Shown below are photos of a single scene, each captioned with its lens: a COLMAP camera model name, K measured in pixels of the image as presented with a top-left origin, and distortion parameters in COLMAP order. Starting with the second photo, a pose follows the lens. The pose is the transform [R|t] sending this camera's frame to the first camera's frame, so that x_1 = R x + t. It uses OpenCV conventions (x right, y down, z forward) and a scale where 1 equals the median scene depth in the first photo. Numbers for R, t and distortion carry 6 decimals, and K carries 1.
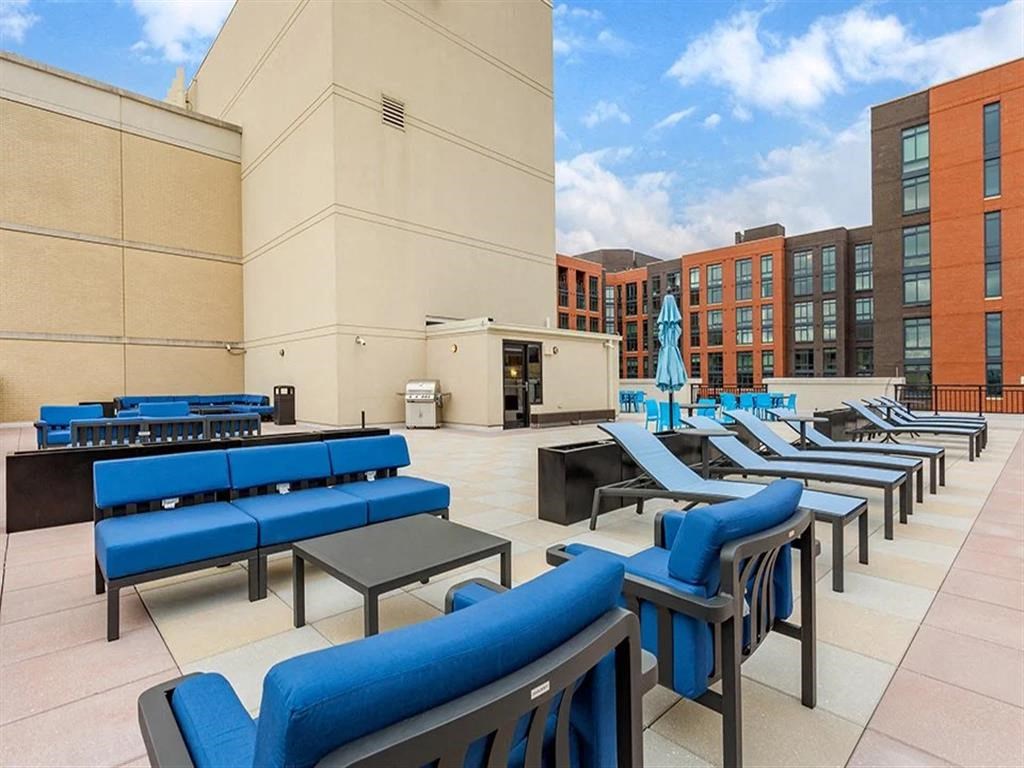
lens RADIAL K [[504.2, 0, 512.0], [0, 504.2, 384.0], [0, 0, 1]] dist [0.000613, 0.000033]
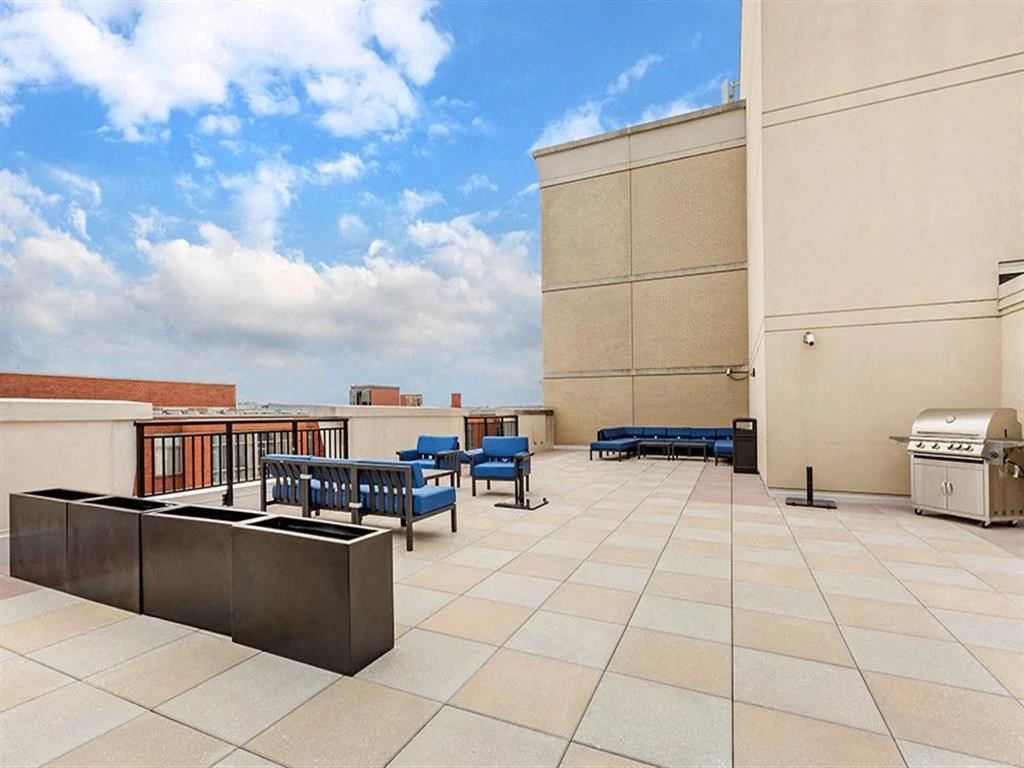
lens RADIAL K [[481.7, 0, 512.8], [0, 481.7, 420.1], [0, 0, 1]] dist [0.000389, 0.000036]
pose [[0.373802, 0.014469, -0.927396, 0.056516], [-0.002513, 0.999890, 0.014588, -0.003066], [0.927505, -0.003123, 0.373798, 0.411006]]
